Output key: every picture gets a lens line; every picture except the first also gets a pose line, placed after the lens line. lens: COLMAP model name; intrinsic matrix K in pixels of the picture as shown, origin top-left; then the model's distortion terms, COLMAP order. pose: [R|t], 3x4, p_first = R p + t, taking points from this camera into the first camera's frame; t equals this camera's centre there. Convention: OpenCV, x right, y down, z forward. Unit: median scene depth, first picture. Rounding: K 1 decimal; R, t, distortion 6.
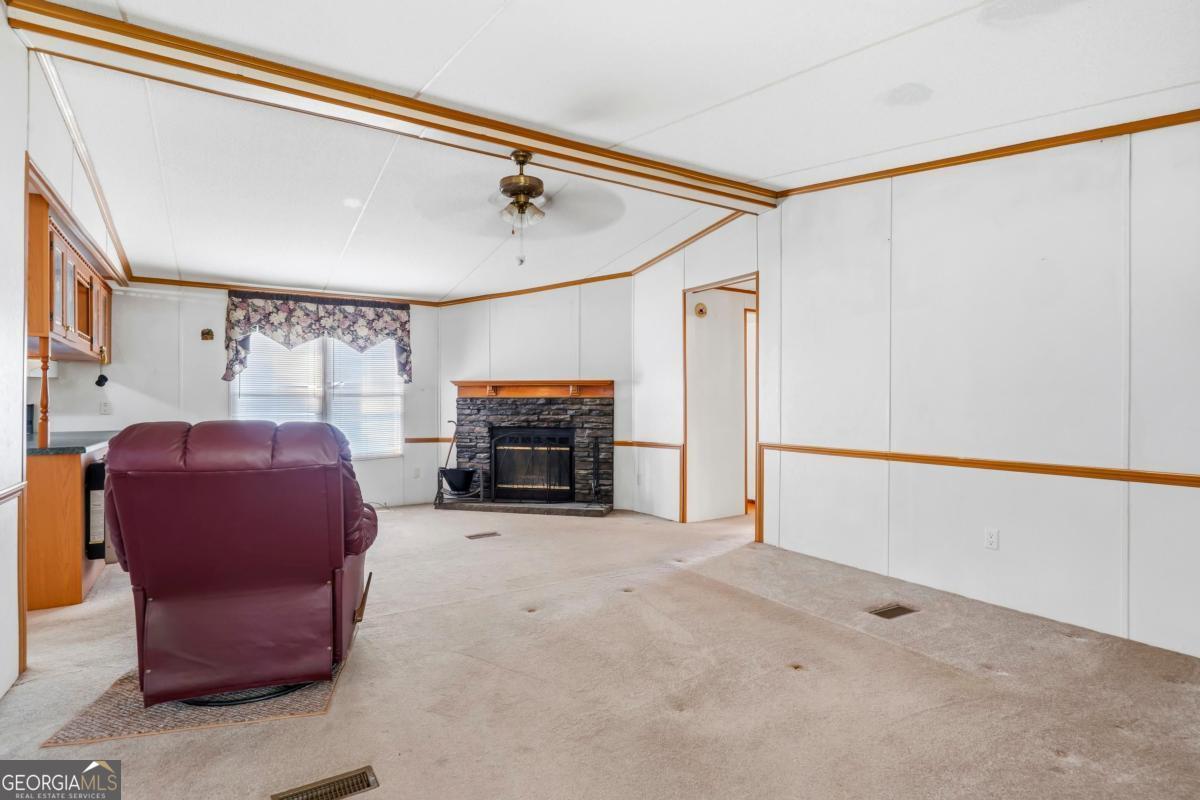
lens RADIAL K [[596.3, 0, 598.8], [0, 596.3, 405.5], [0, 0, 1]] dist [0.001230, -0.000140]
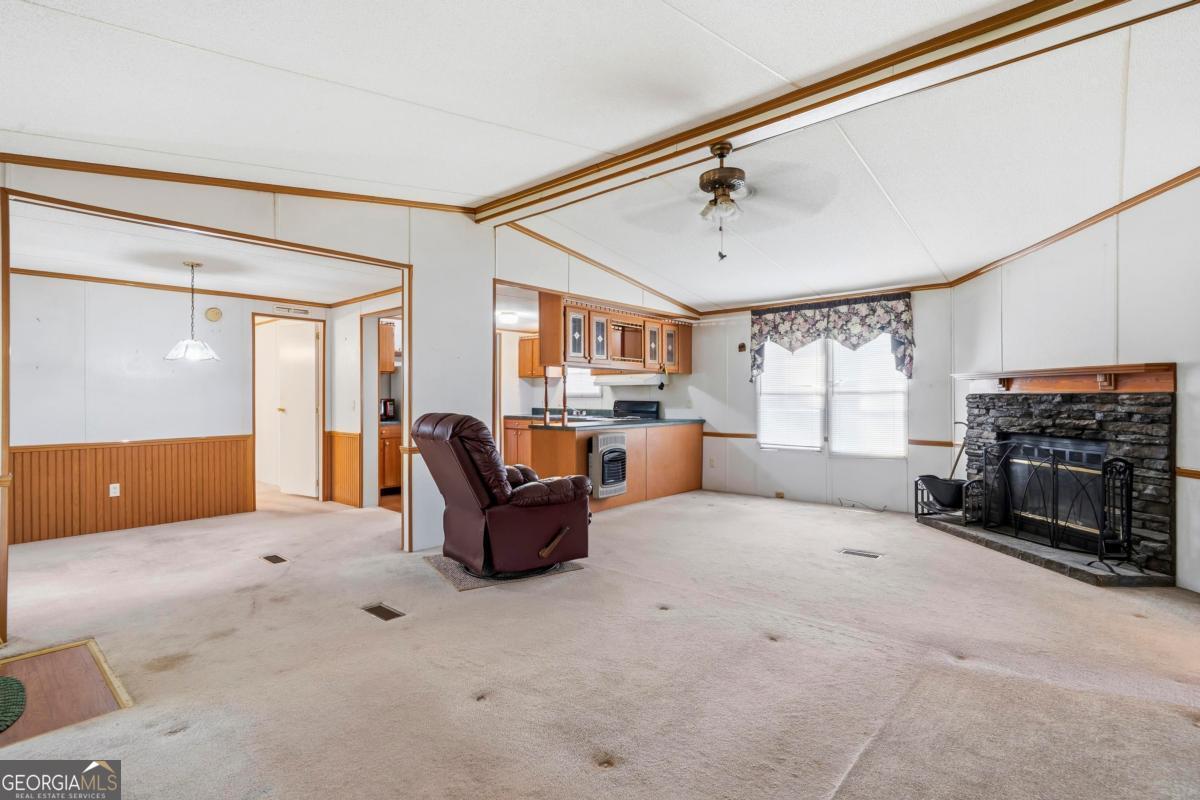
lens RADIAL K [[577.8, 0, 595.4], [0, 577.8, 394.3], [0, 0, 1]] dist [-0.003669, 0.001254]
pose [[0.287300, -0.007889, -0.957808, 0.398233], [-0.001158, 0.999962, -0.008584, -0.006072], [0.957840, 0.003575, 0.287280, 0.301885]]
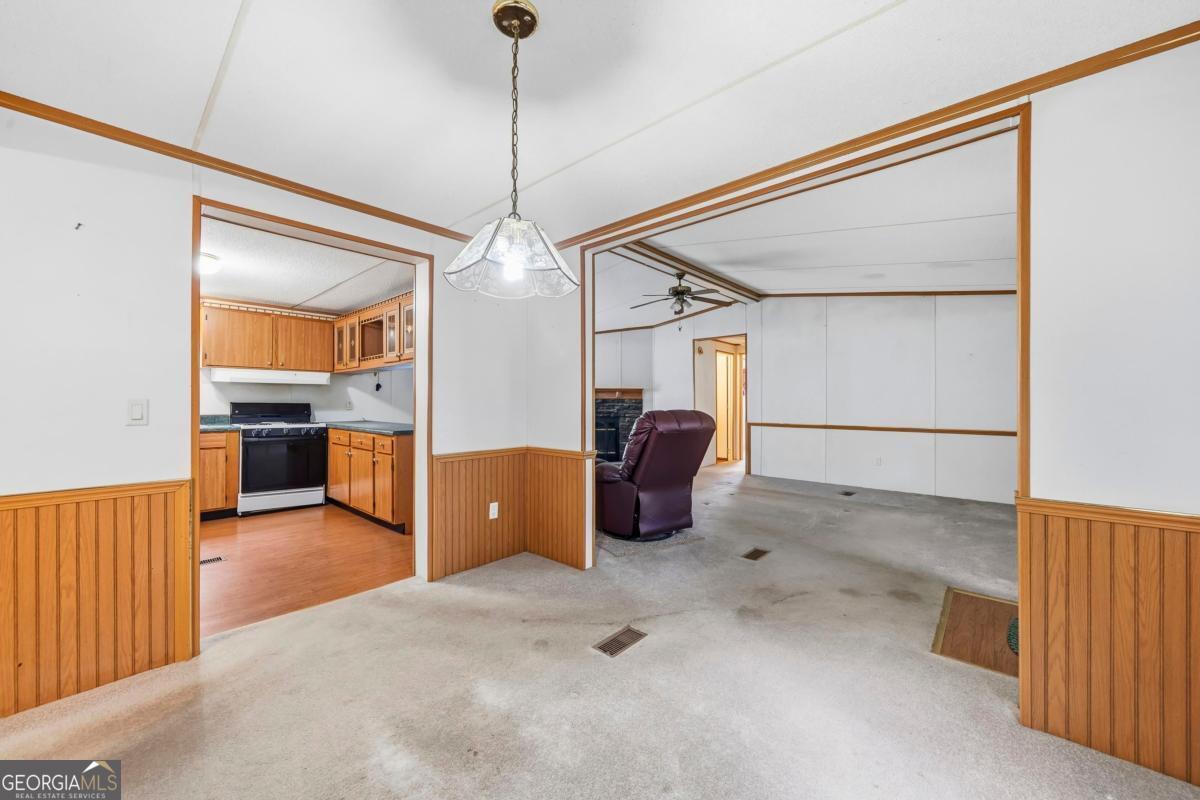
lens RADIAL K [[437.4, 0, 597.3], [0, 437.4, 403.3], [0, 0, 1]] dist [-0.001071, -0.000010]
pose [[0.960918, -0.001363, 0.276829, -0.445352], [0.001348, 0.999999, 0.000242, -0.000677], [-0.276829, 0.000141, 0.960919, -0.168107]]
